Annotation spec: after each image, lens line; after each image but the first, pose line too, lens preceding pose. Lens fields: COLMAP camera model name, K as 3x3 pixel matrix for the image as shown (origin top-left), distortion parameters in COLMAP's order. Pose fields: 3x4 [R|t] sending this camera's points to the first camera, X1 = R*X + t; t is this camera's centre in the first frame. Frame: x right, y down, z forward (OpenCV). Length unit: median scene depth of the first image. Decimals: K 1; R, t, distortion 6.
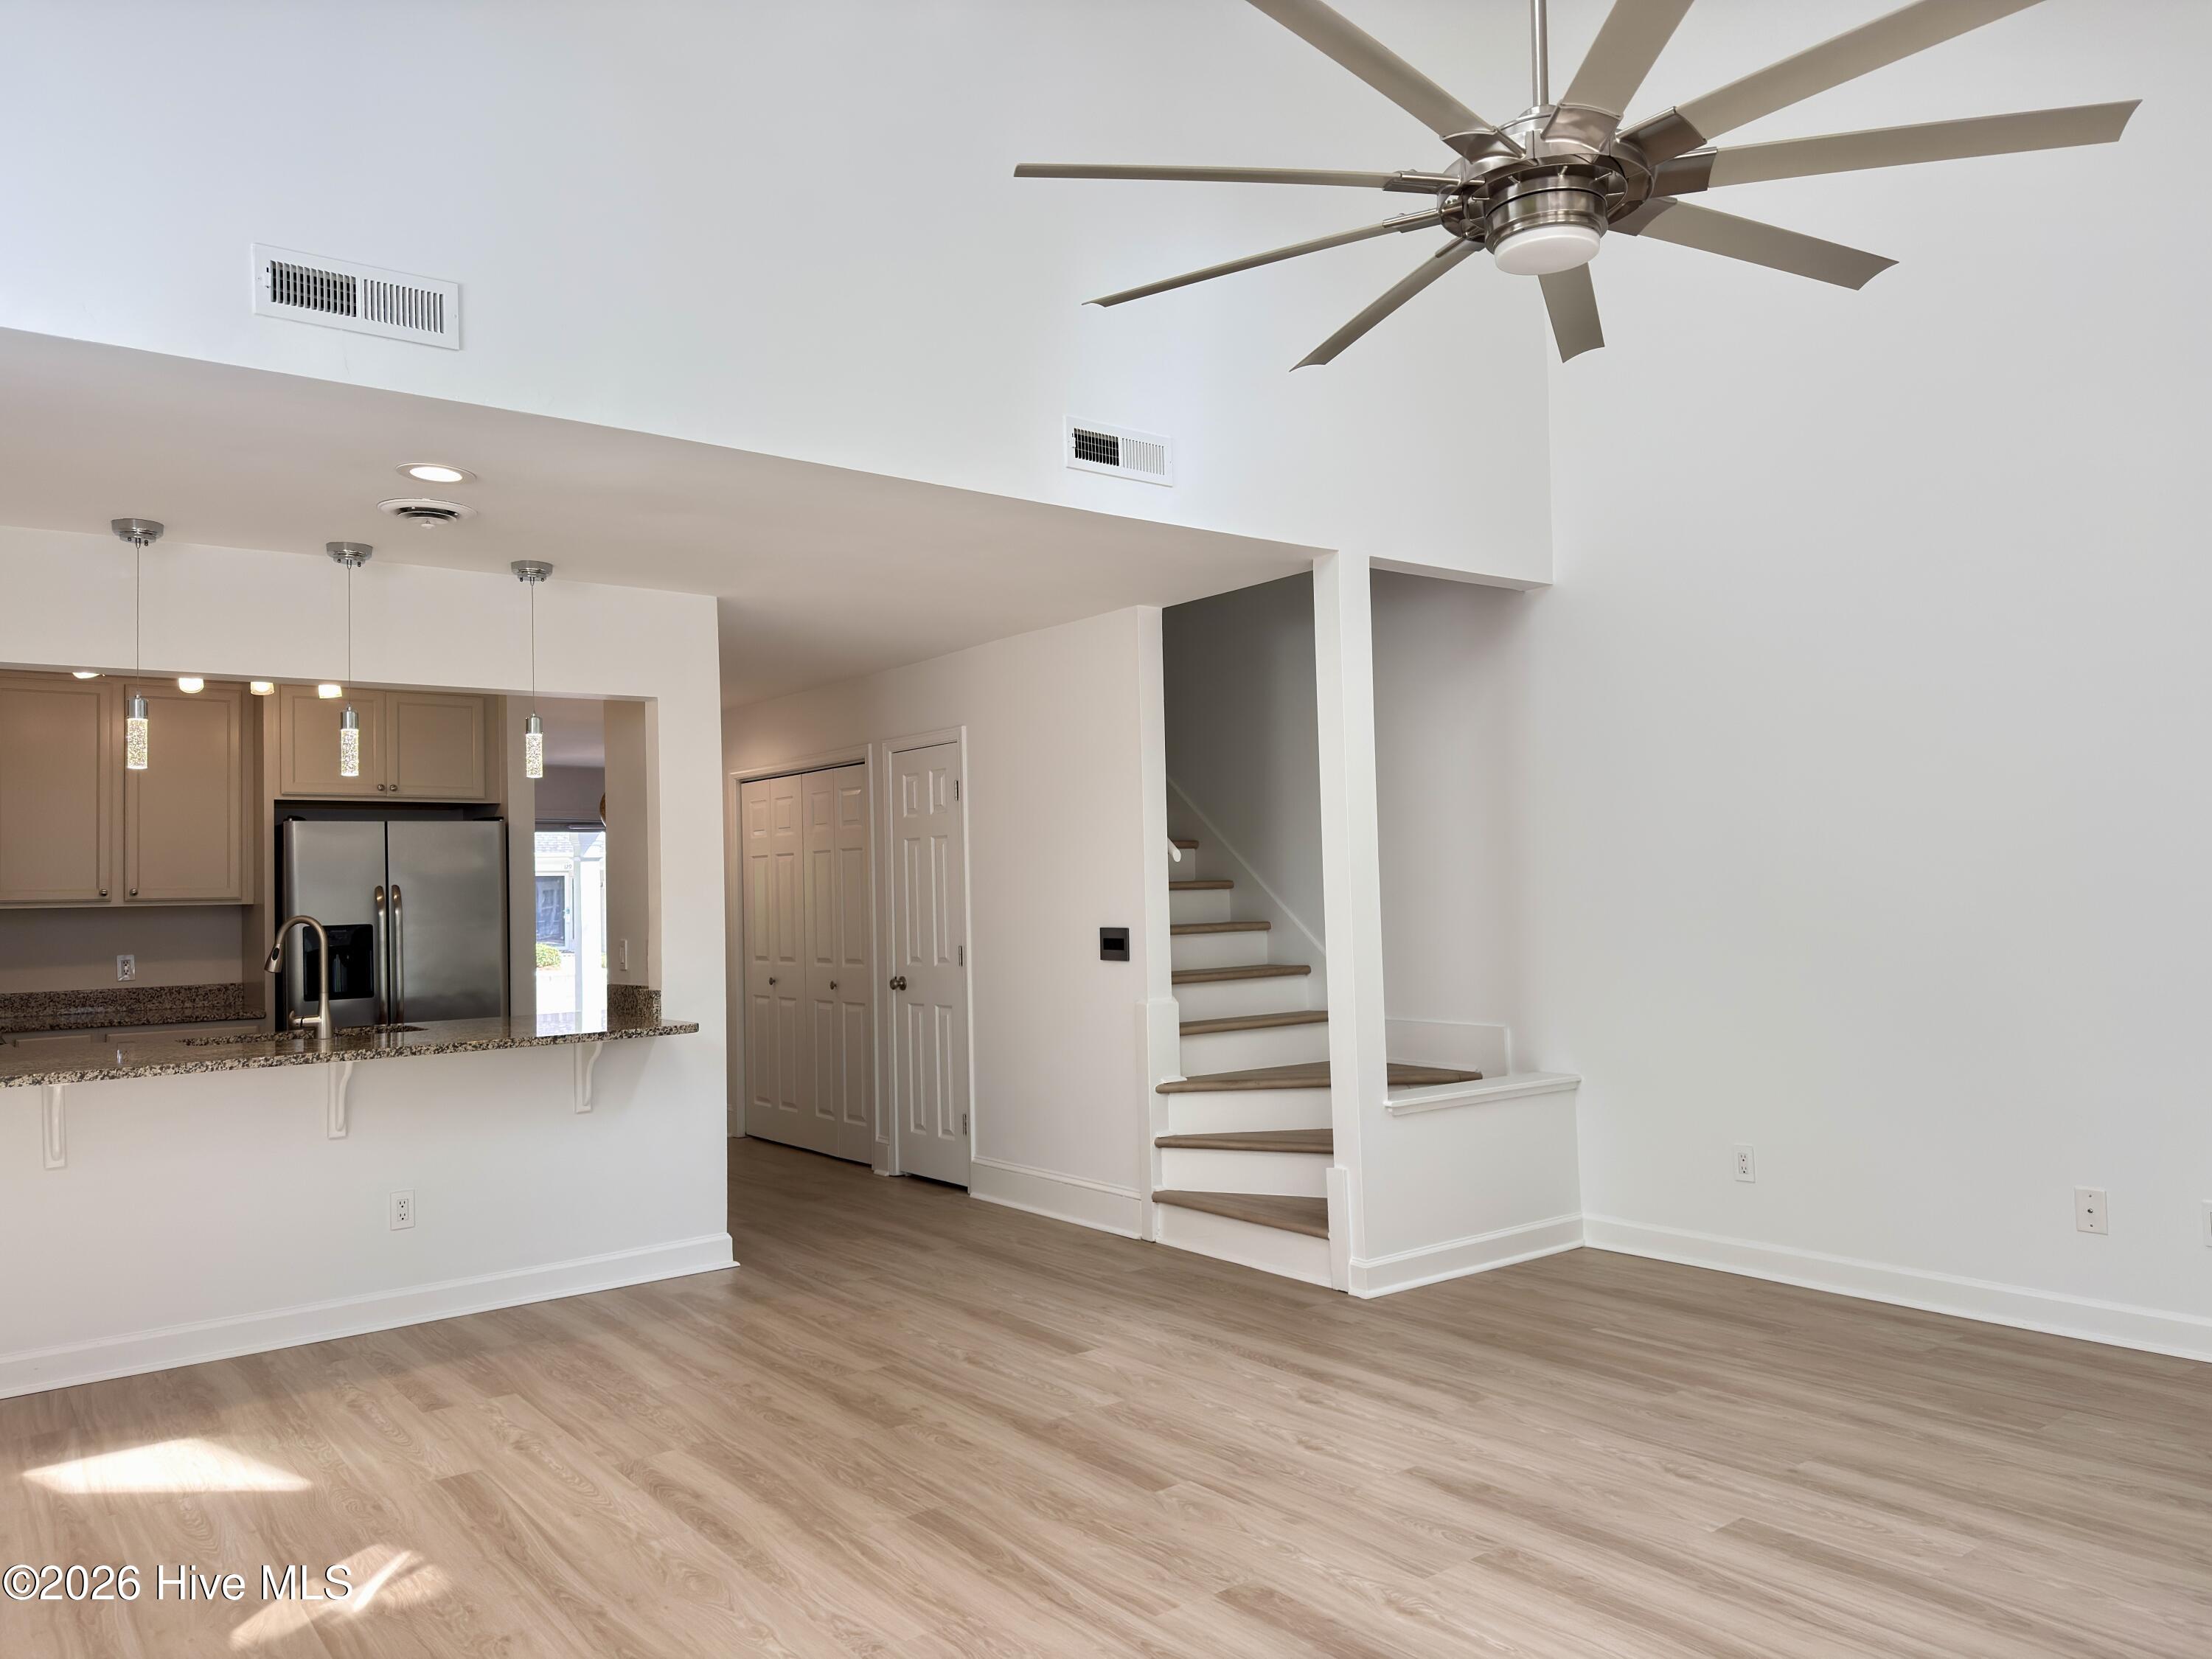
lens RADIAL K [[1560.8, 0, 1111.3], [0, 1560.8, 837.1], [0, 0, 1]] dist [0.040399, -0.054408]
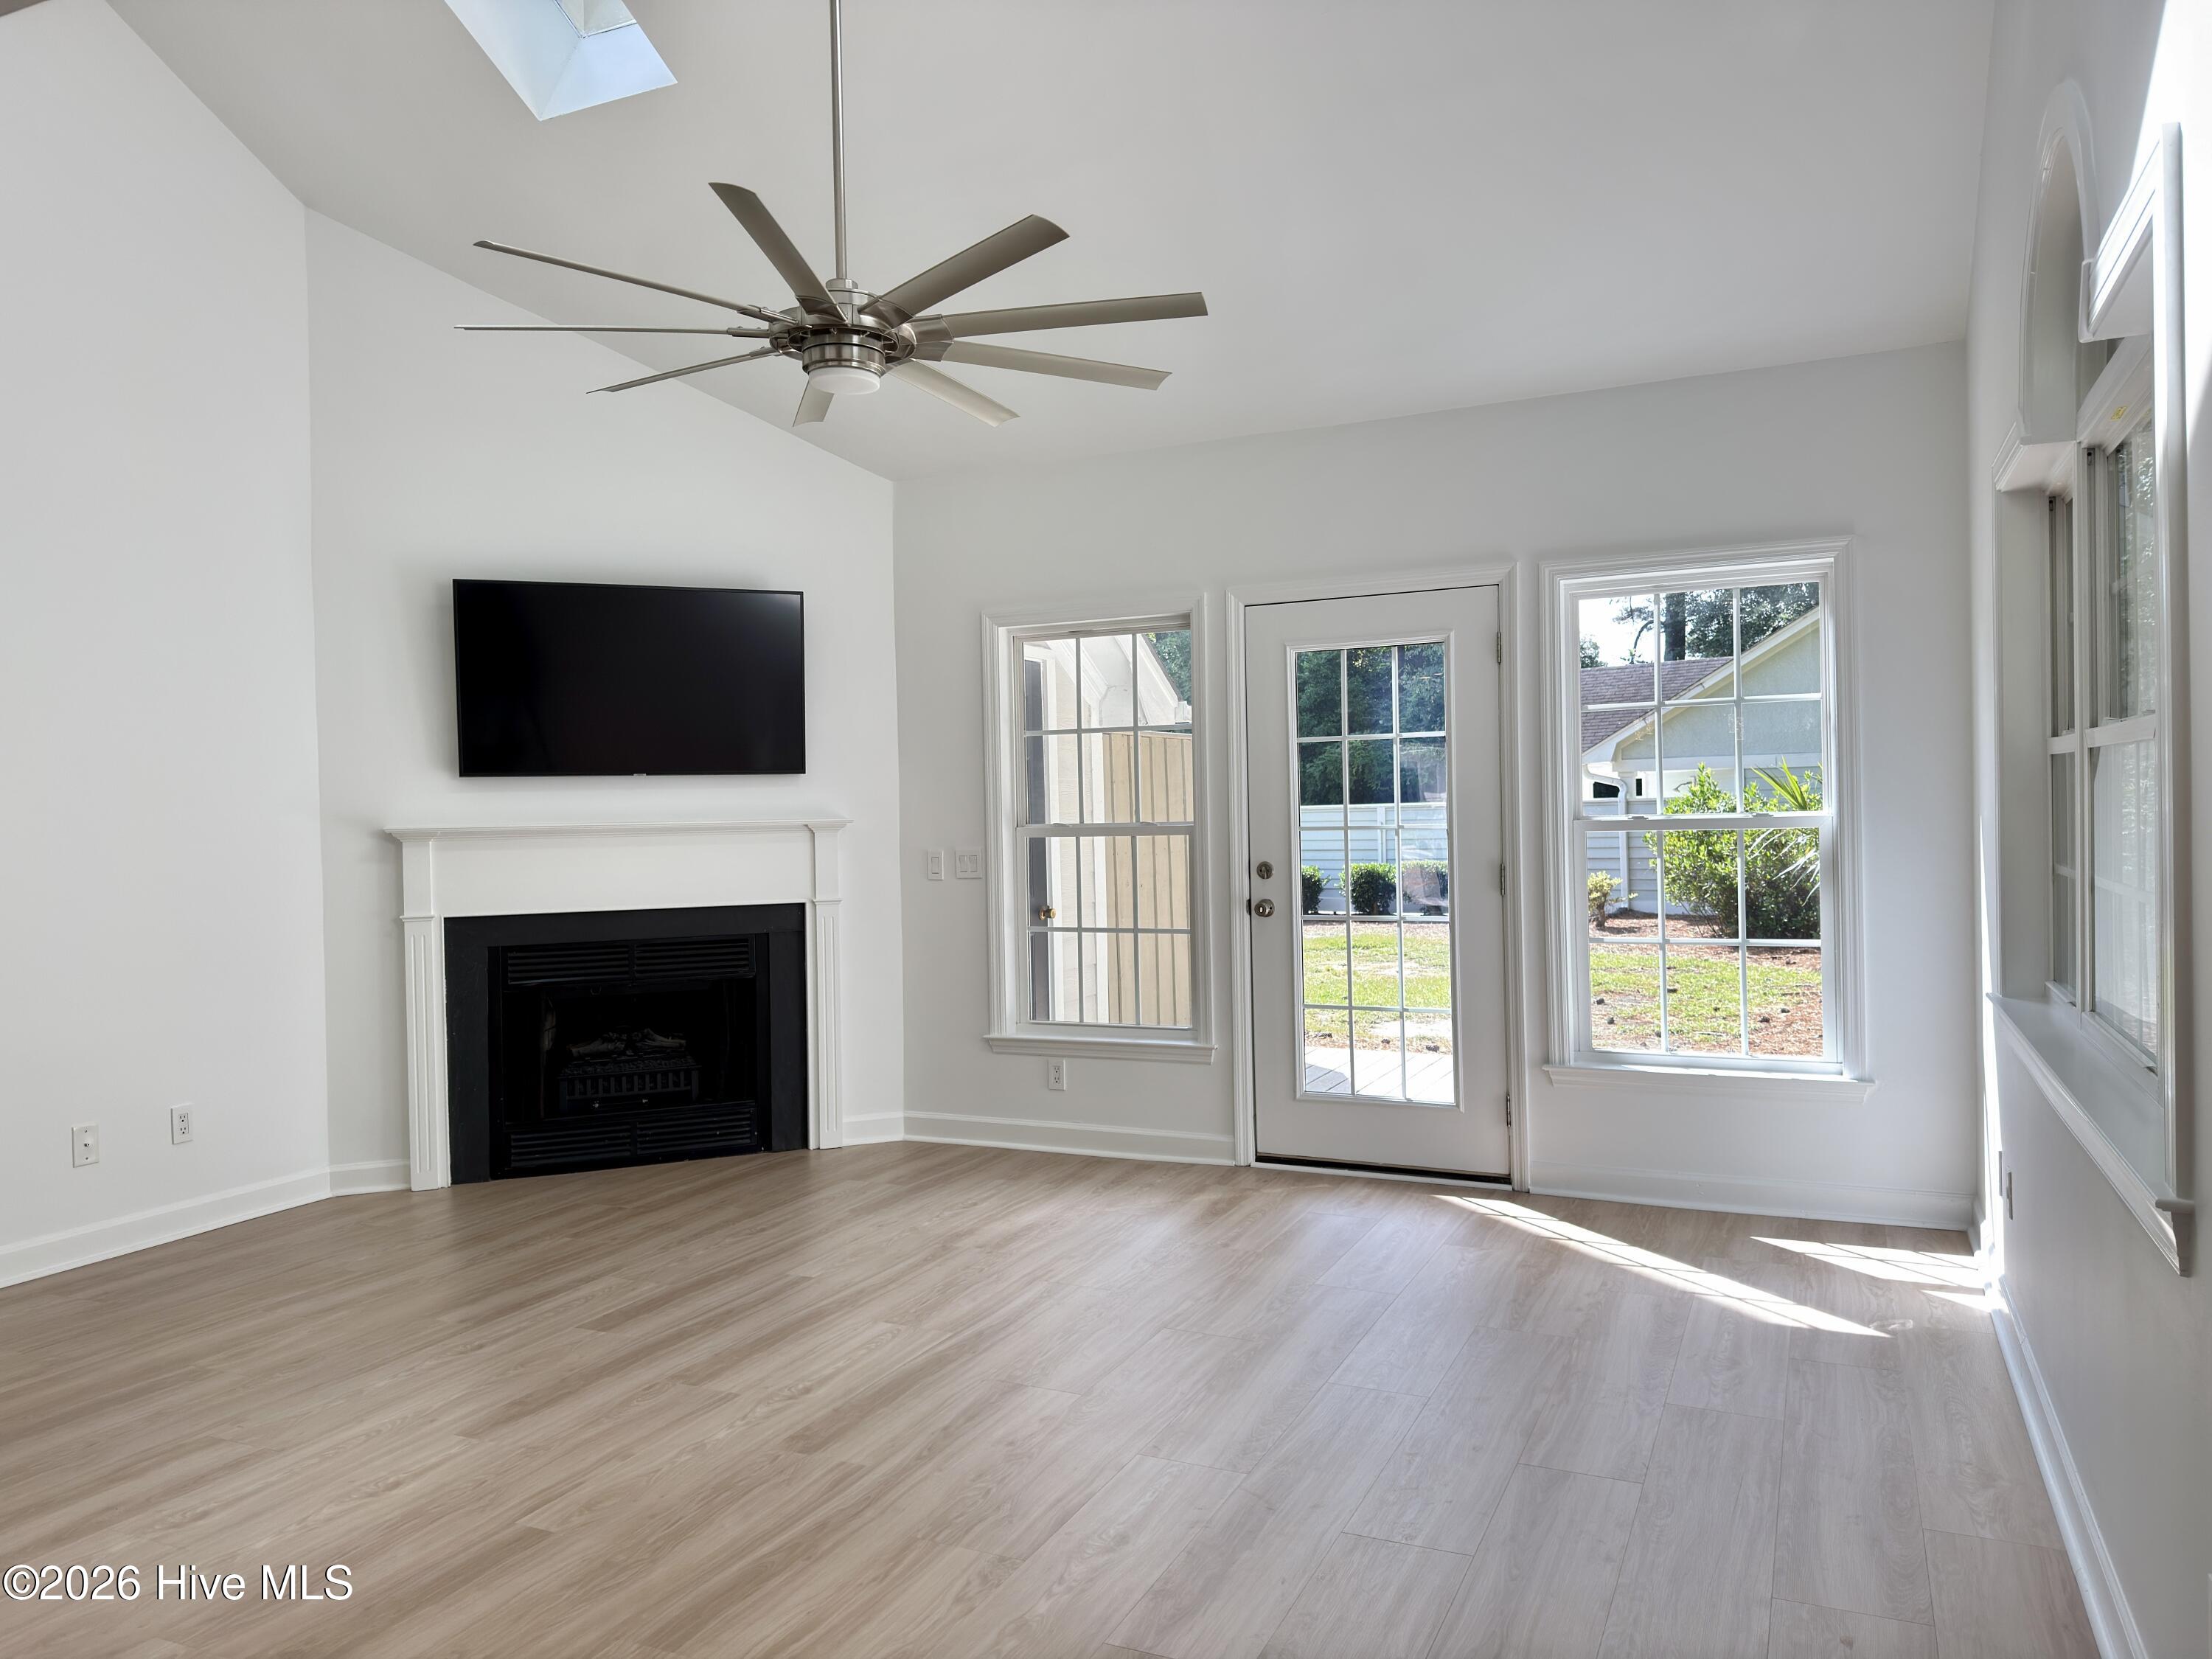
lens RADIAL K [[1560.8, 0, 1102.3], [0, 1560.8, 843.6], [0, 0, 1]] dist [0.040399, -0.054408]
pose [[-0.457387, 0.015122, 0.889139, -0.865597], [-0.000294, 0.999853, -0.017156, 0.062201], [-0.889268, -0.008108, -0.457316, 1.131487]]
